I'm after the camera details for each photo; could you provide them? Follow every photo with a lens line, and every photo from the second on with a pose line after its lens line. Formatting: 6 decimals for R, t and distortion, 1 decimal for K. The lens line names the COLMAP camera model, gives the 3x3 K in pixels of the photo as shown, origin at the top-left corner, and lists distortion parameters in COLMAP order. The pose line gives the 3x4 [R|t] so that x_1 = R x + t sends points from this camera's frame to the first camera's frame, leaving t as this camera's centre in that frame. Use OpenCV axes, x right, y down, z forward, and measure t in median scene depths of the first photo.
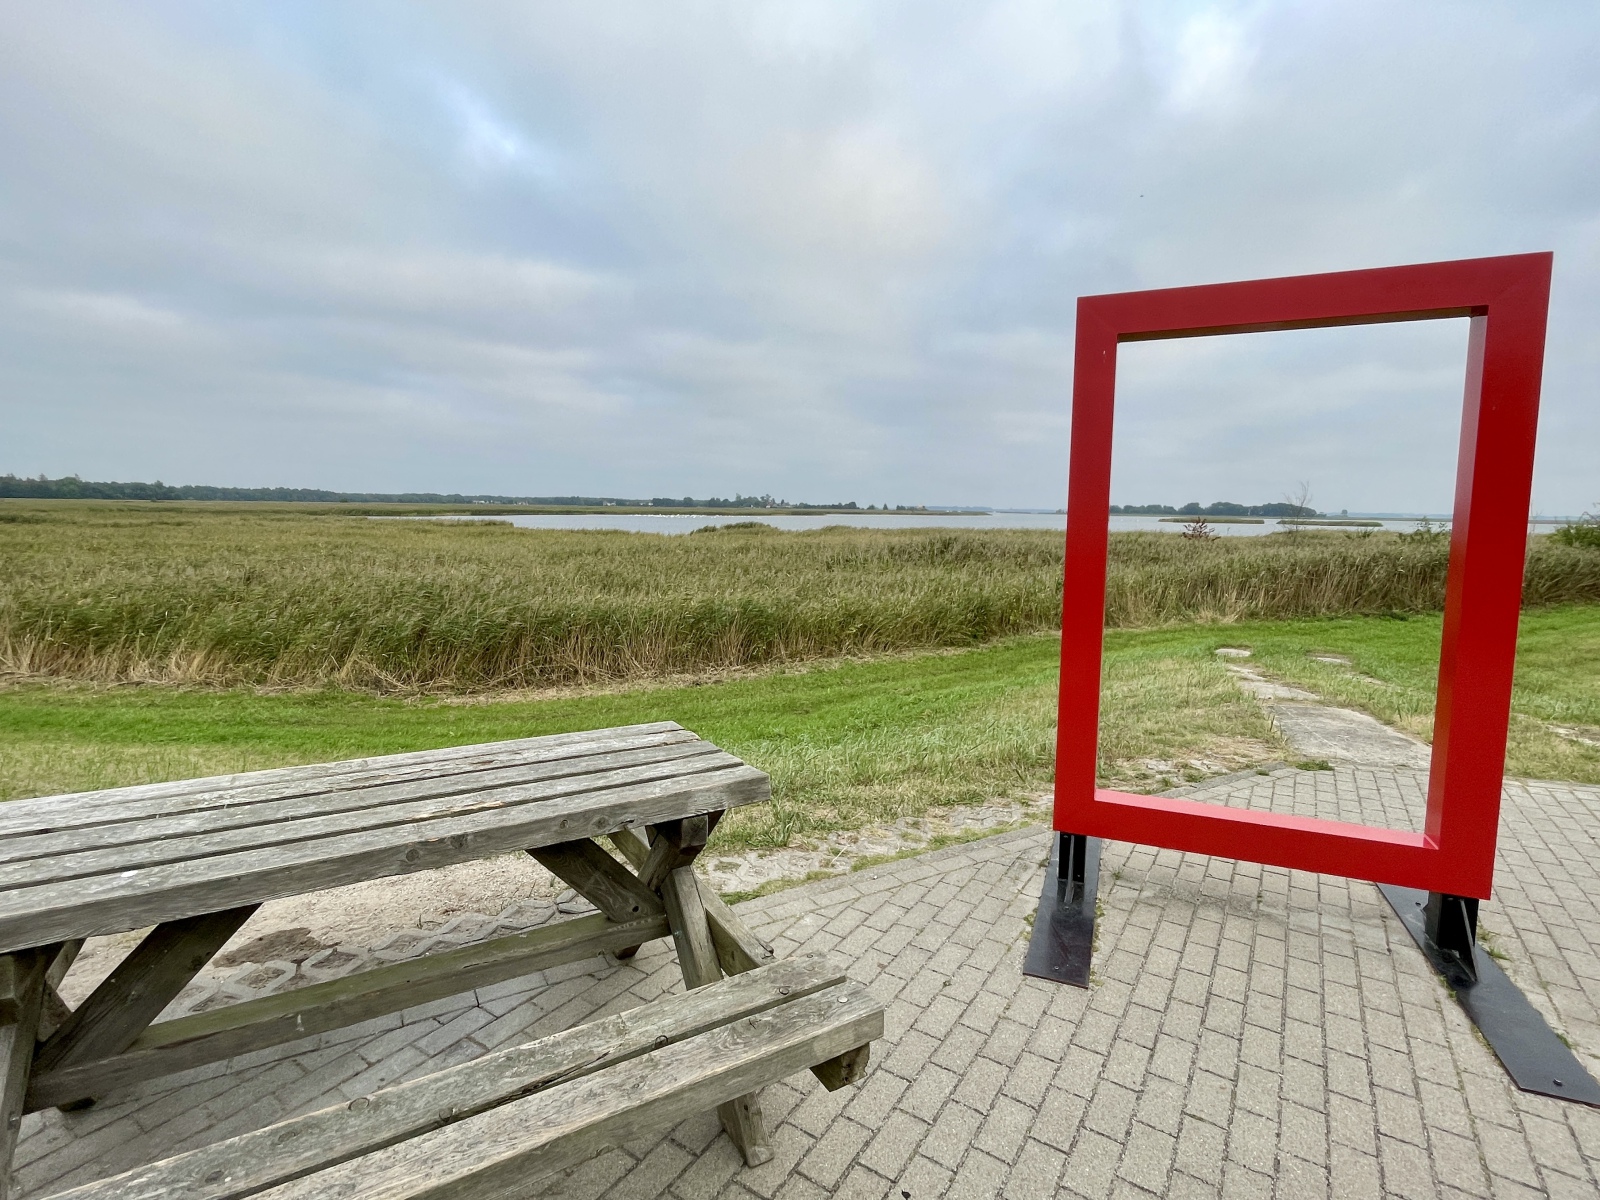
lens RADIAL K [[762.7, 0, 799.8], [0, 762.7, 604.6], [0, 0, 1]] dist [-0.015637, -0.000532]
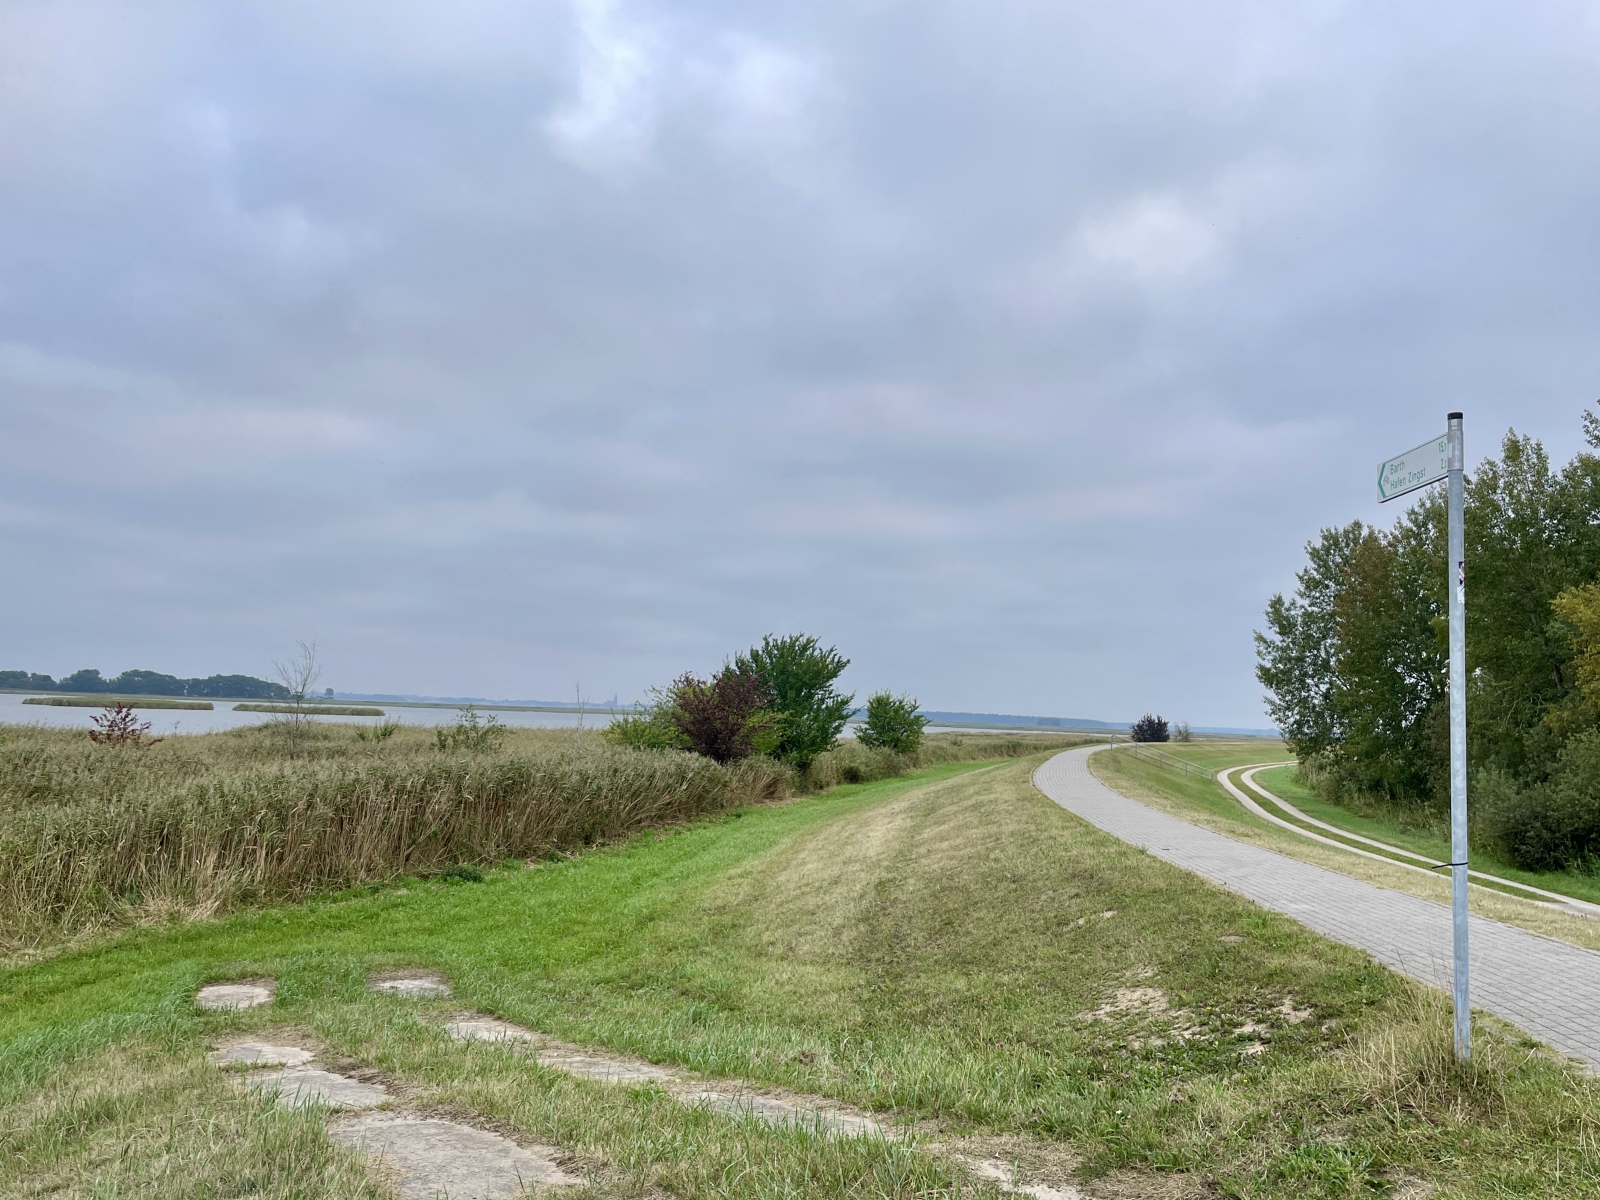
lens RADIAL K [[1377.0, 0, 800.6], [0, 1377.0, 601.2], [0, 0, 1]] dist [-0.001760, 0.000611]
pose [[0.578246, 0.075359, 0.812375, 0.038231], [0.073379, 0.986886, -0.143778, -0.018450], [-0.812556, 0.142751, 0.565133, 0.120434]]
